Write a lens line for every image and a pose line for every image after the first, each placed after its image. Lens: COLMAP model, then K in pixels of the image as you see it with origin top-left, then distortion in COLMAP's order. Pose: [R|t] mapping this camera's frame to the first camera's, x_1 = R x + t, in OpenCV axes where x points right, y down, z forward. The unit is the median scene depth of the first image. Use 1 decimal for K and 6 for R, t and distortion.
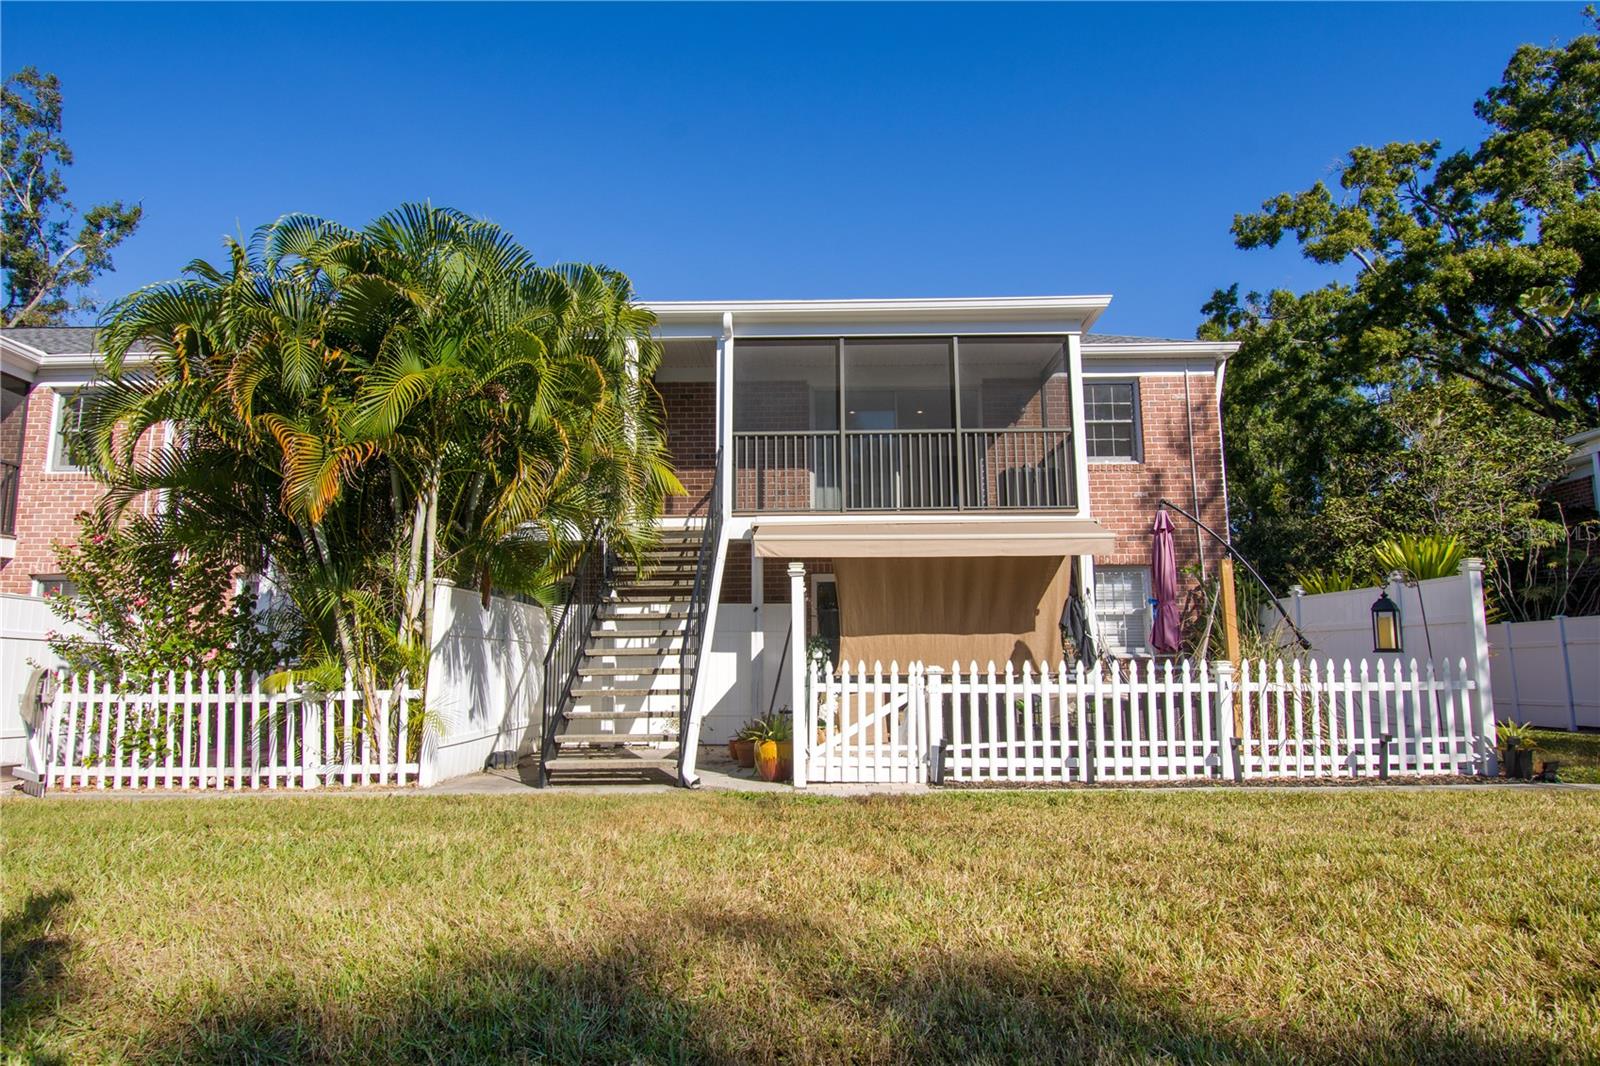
lens RADIAL K [[865.7, 0, 800.0], [0, 865.7, 533.0], [0, 0, 1]] dist [0.007431, 0.000365]
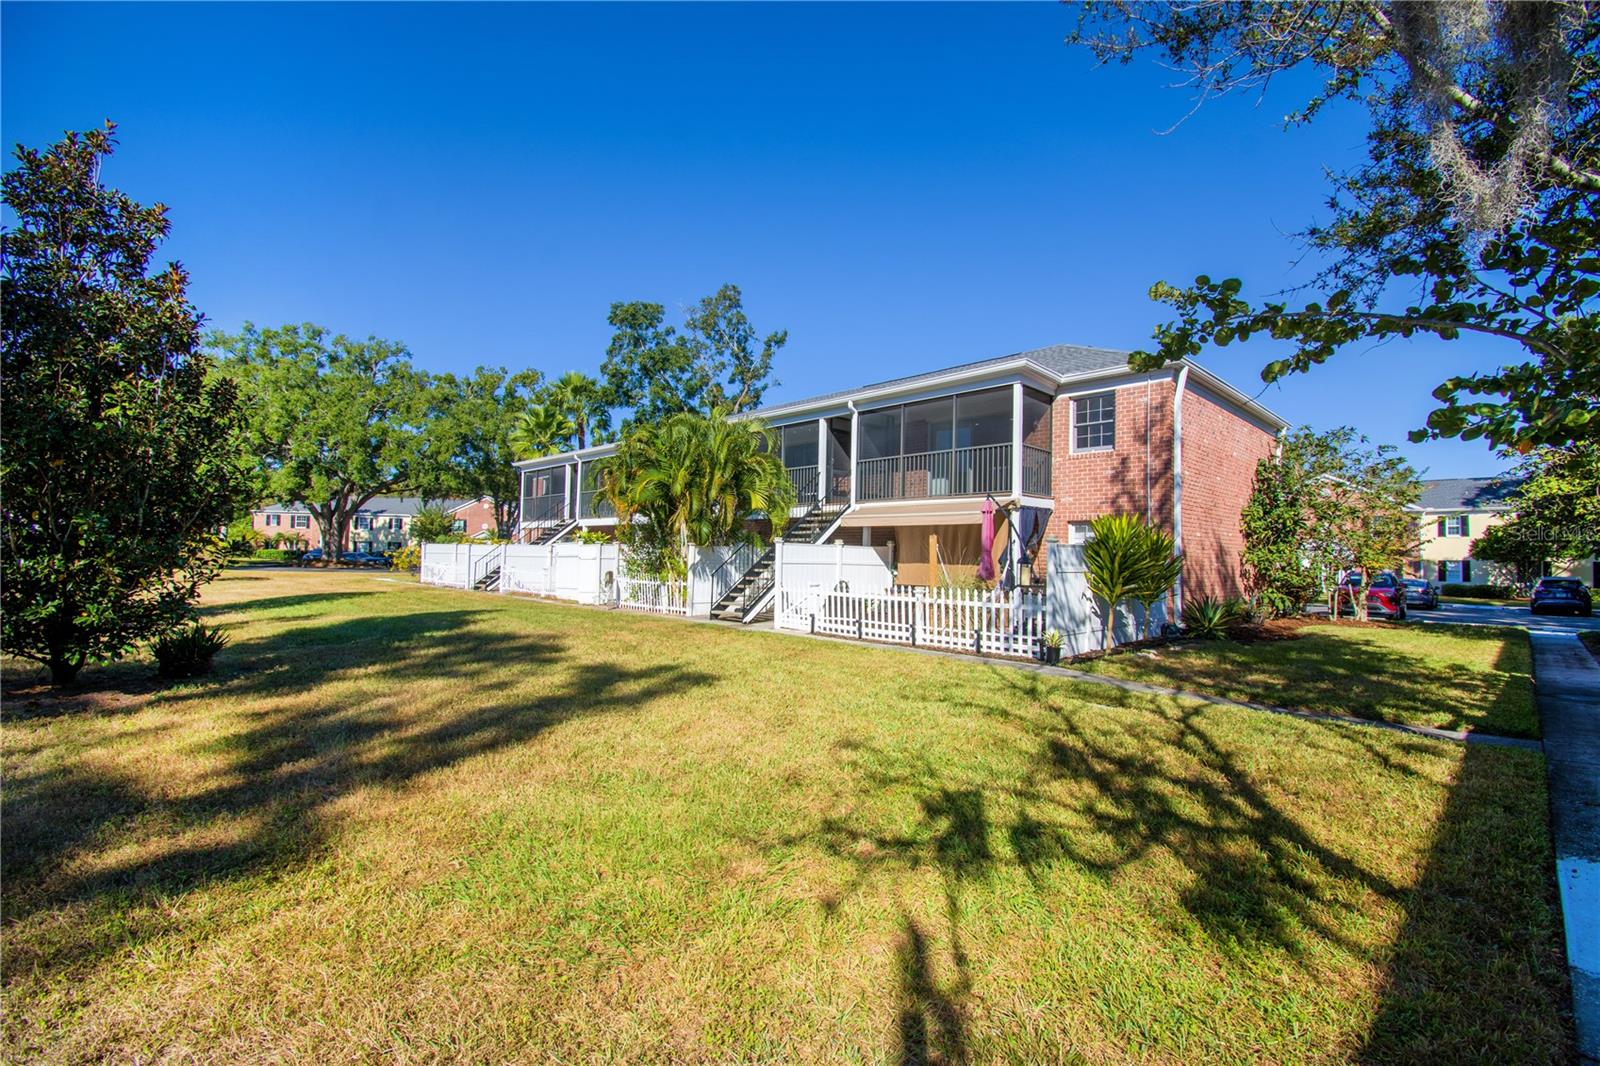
lens RADIAL K [[737.8, 0, 826.2], [0, 737.8, 524.8], [0, 0, 1]] dist [0.002178, -0.020584]
pose [[0.688164, -0.009856, -0.725488, 1.502809], [0.073195, 0.995750, 0.055901, -0.099430], [0.721853, -0.091571, 0.685961, -0.289544]]
